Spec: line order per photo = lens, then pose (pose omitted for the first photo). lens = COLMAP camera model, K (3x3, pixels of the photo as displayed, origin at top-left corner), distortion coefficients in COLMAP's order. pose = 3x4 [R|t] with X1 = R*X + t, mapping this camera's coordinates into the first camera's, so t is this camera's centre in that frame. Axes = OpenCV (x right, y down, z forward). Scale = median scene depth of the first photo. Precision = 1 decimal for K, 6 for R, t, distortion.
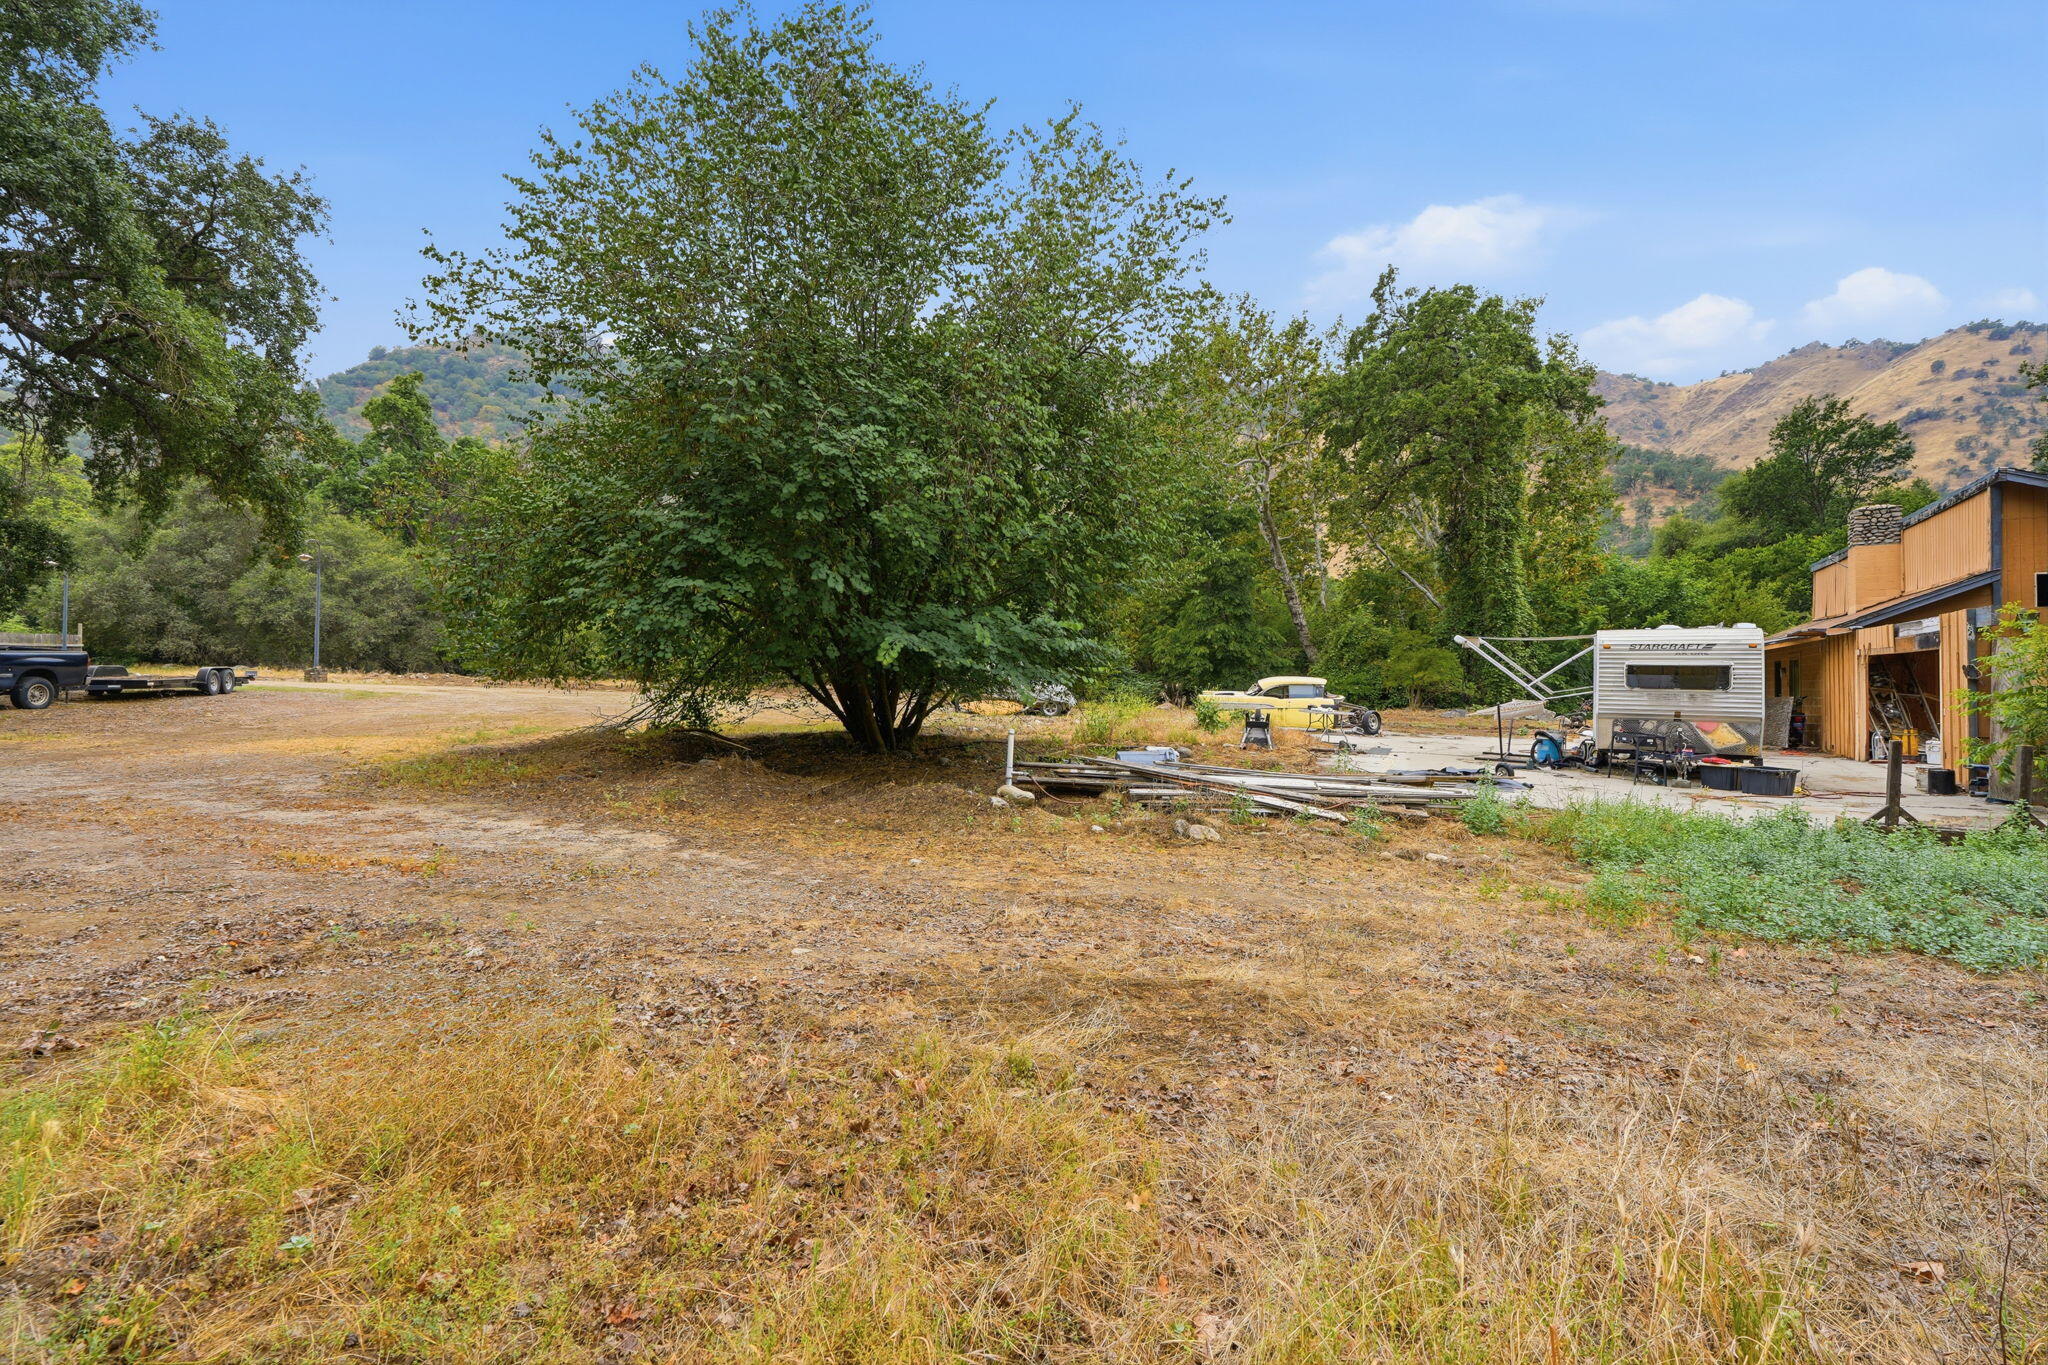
lens RADIAL K [[921.2, 0, 1024.0], [0, 921.2, 682.5], [0, 0, 1]] dist [-0.002719, -0.000305]
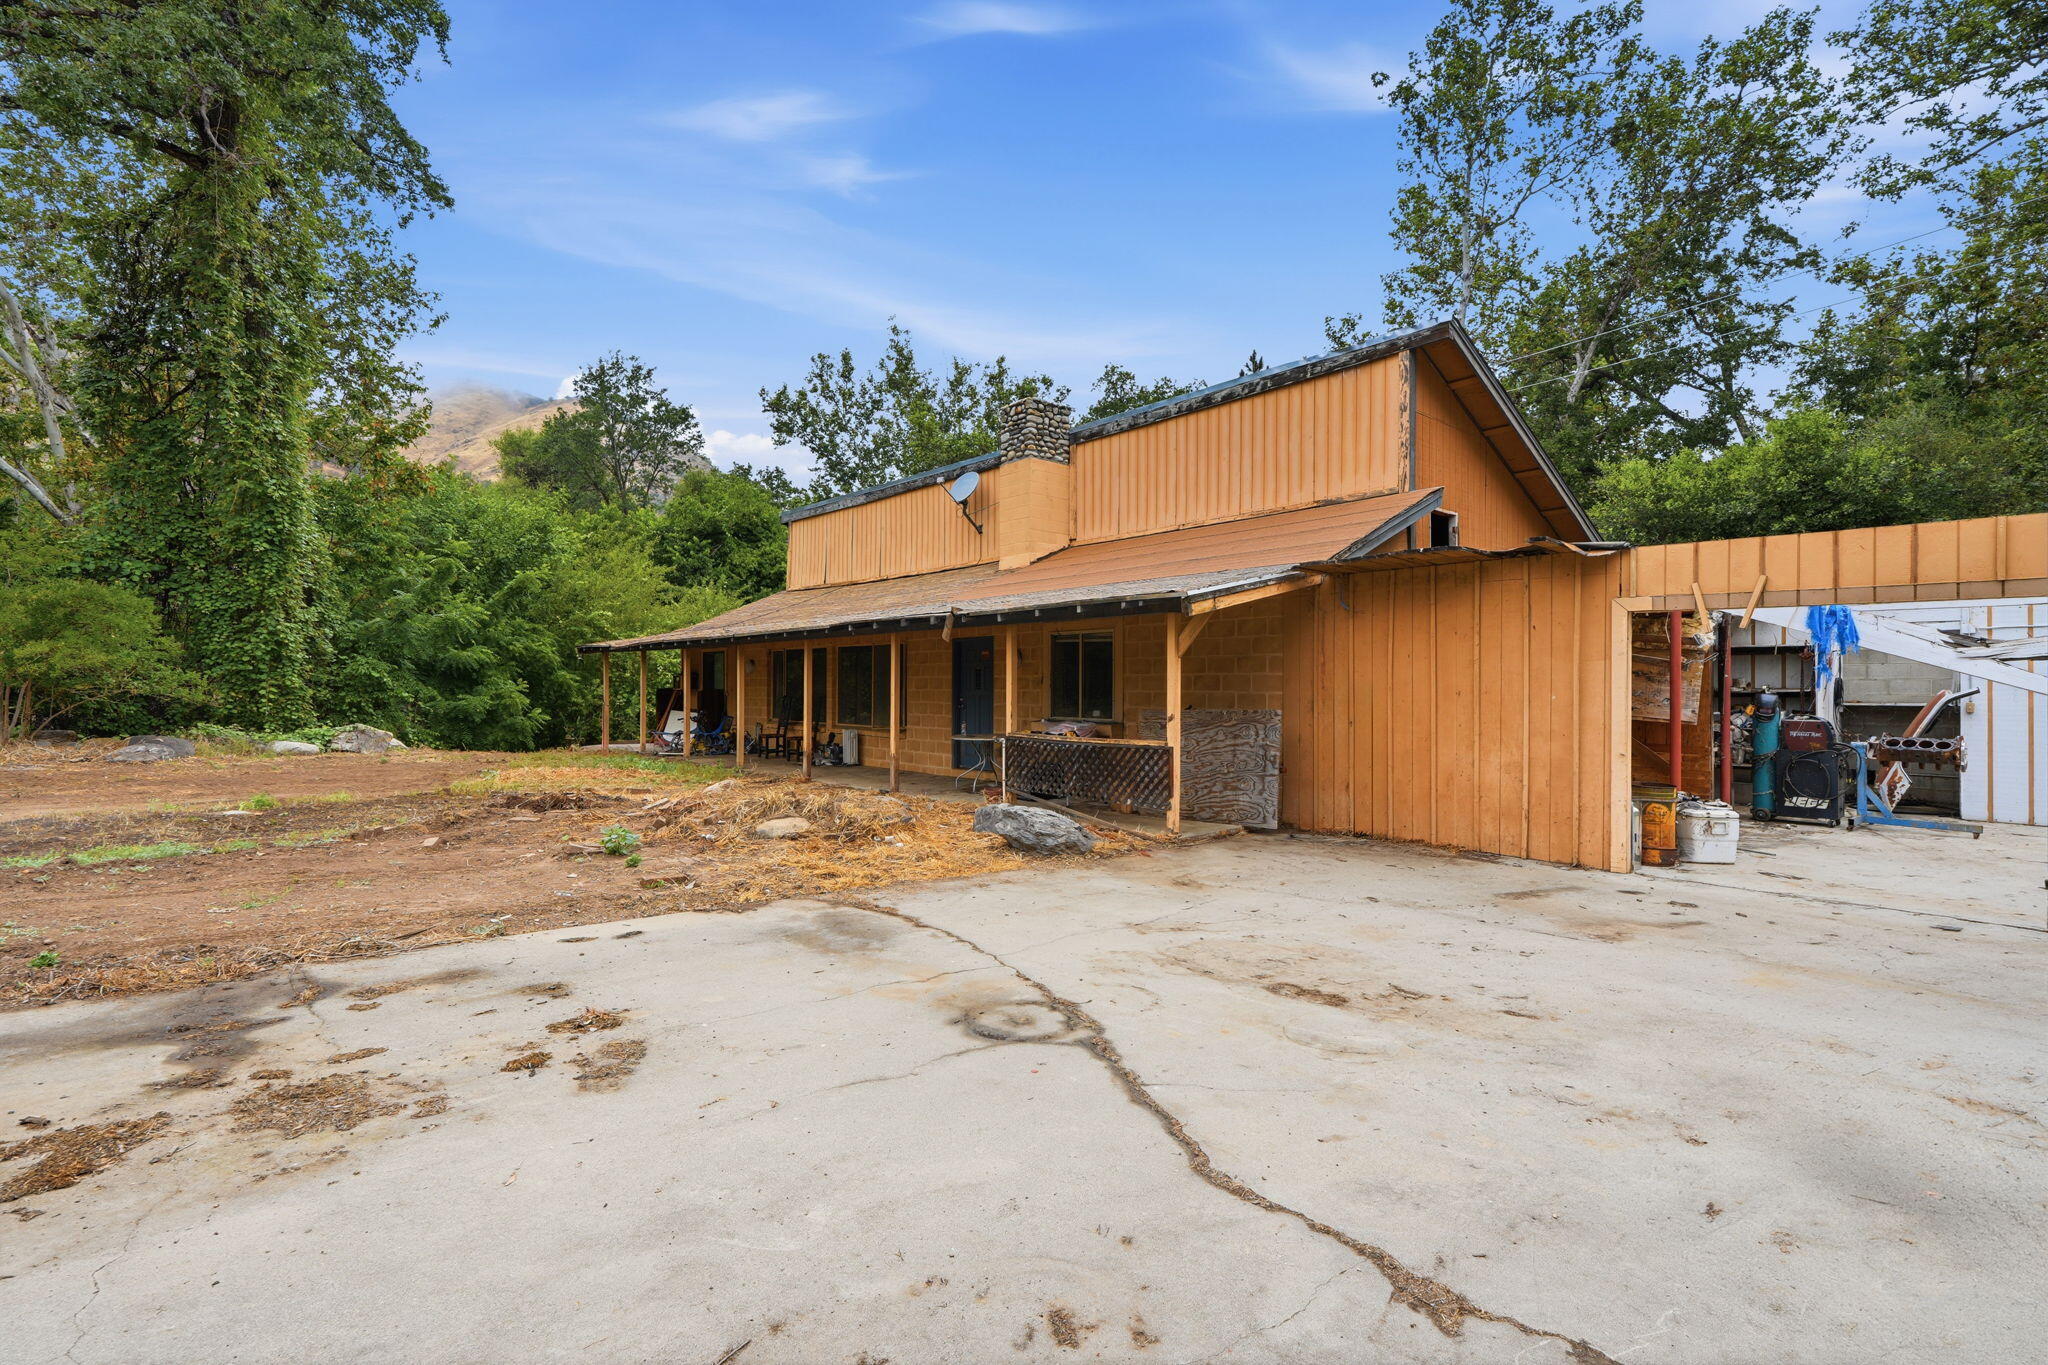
lens RADIAL K [[921.2, 0, 1024.0], [0, 921.2, 682.5], [0, 0, 1]] dist [-0.002719, -0.000305]
pose [[0.313373, 0.003072, 0.949625, 0.191316], [-0.012106, 0.999926, 0.000760, 0.000075], [-0.949553, -0.011734, 0.313387, 0.475282]]
